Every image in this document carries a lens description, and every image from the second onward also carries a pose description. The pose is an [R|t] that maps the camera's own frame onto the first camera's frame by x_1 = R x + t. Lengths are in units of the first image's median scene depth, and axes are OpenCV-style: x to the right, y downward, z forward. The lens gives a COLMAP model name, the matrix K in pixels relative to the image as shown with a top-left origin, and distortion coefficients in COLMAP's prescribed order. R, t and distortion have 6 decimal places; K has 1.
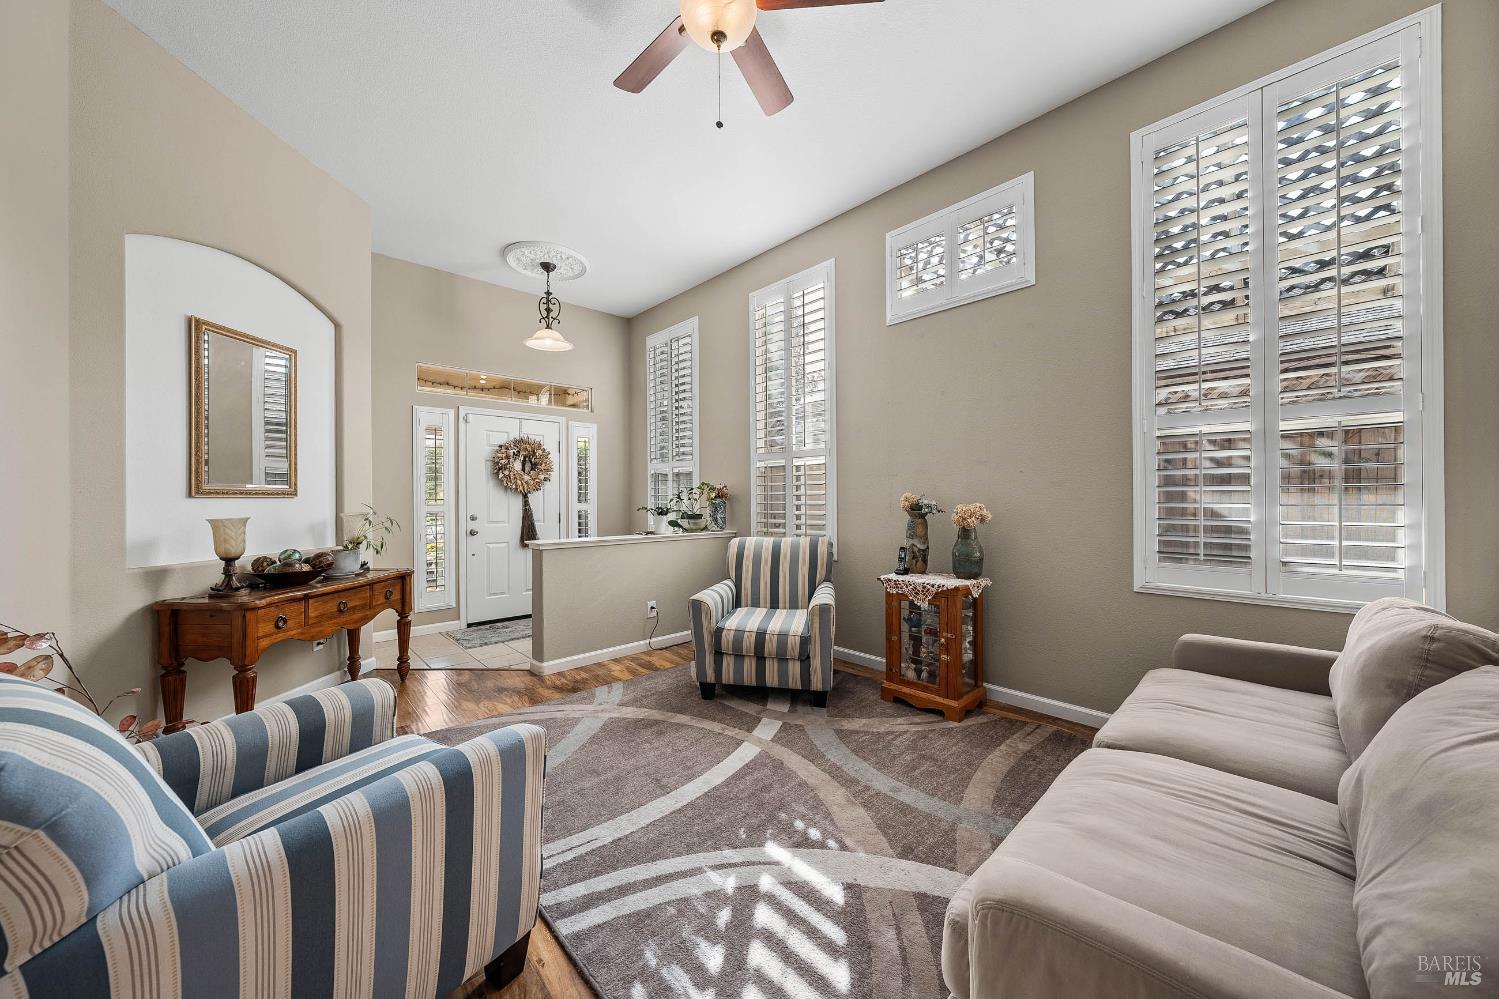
lens RADIAL K [[529.2, 0, 736.9], [0, 529.2, 499.8], [0, 0, 1]] dist [-0.001100, -0.000044]
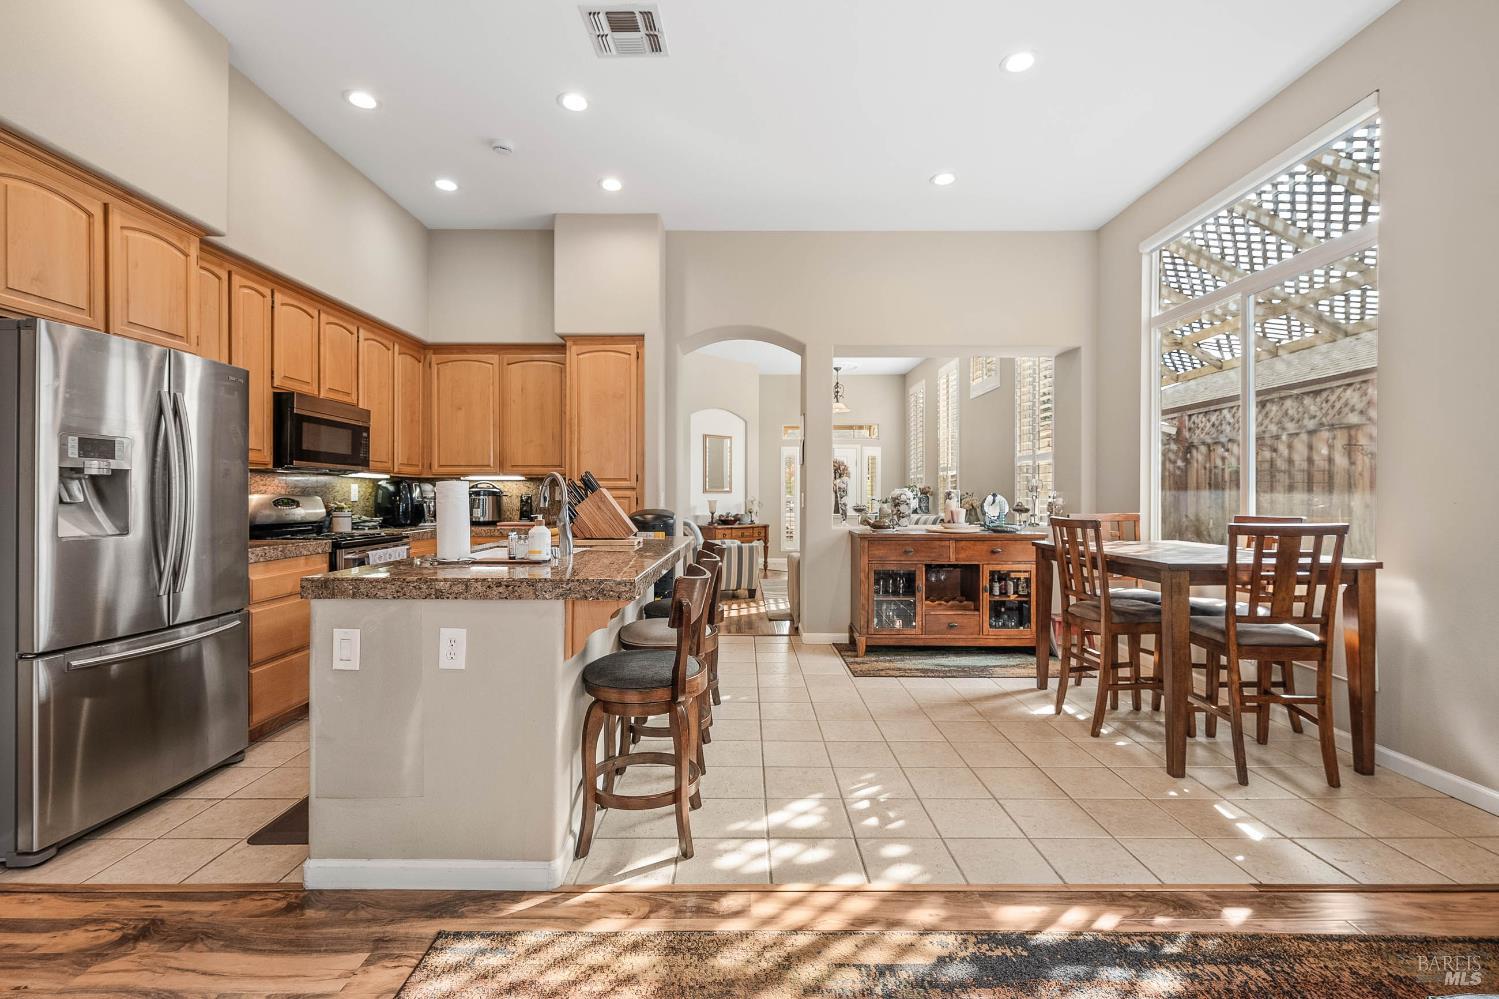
lens RADIAL K [[661.1, 0, 744.3], [0, 661.1, 499.6], [0, 0, 1]] dist [-0.004458, -0.000785]
pose [[0.735980, 0.008808, -0.676946, 1.675578], [-0.002049, 0.999940, 0.010783, -0.008445], [0.677000, -0.006549, 0.735953, -1.606174]]
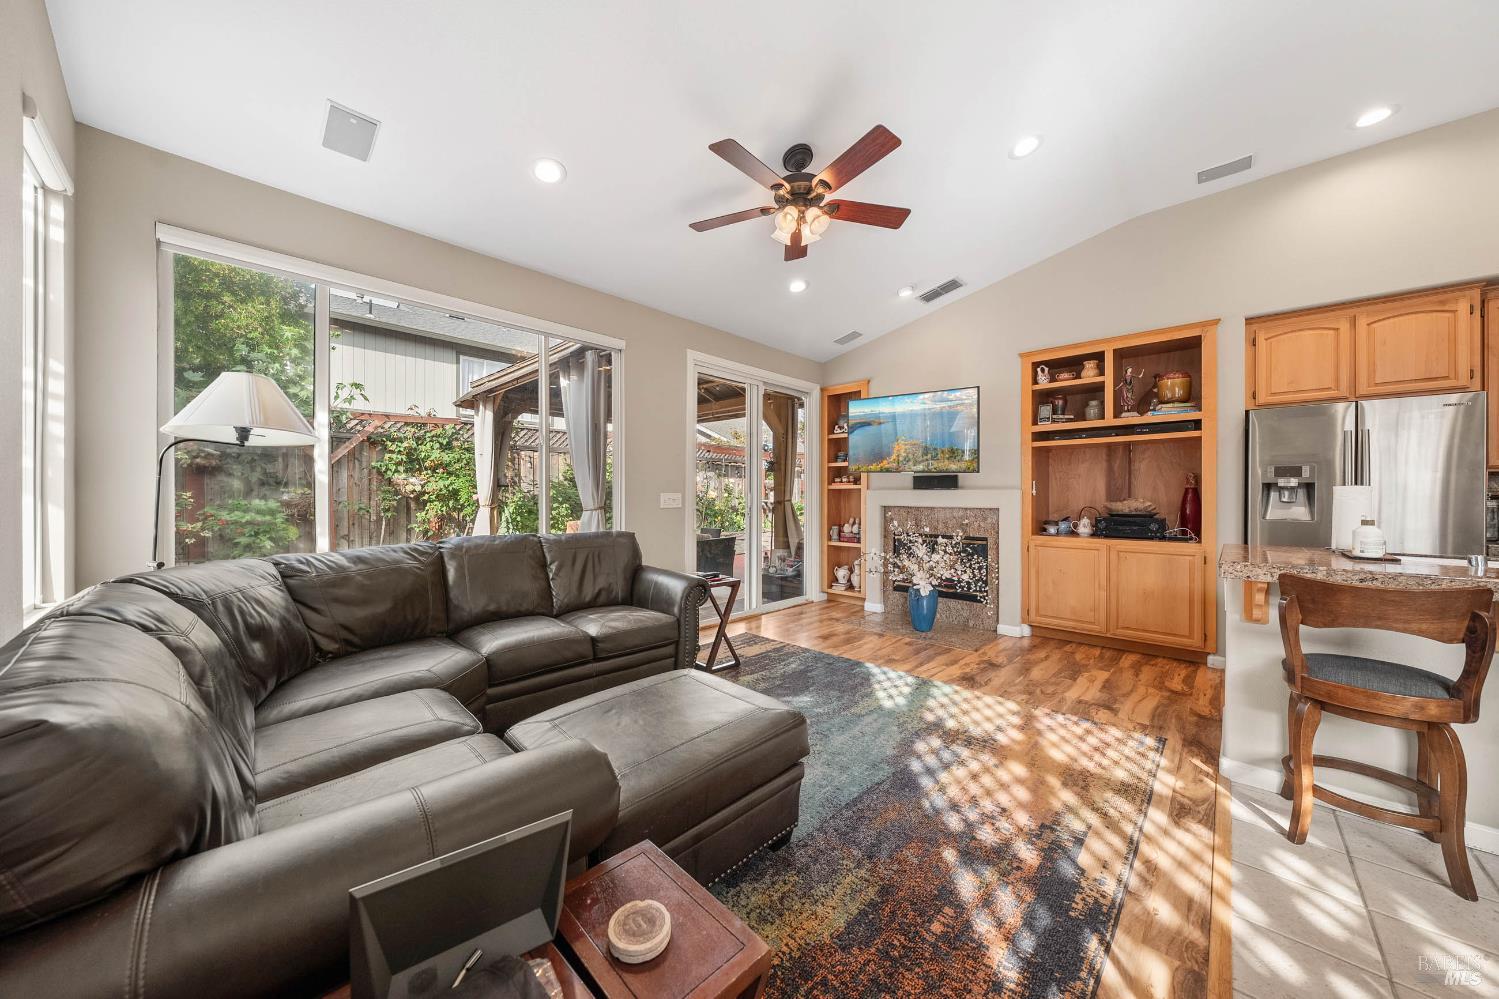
lens RADIAL K [[501.2, 0, 756.8], [0, 501.2, 497.2], [0, 0, 1]] dist [0.000446, -0.000273]
pose [[-0.996246, 0.002938, -0.086520, 1.823507], [0.002944, 0.999996, 0.000050, -0.007164], [0.086520, -0.000205, -0.996250, -0.497423]]
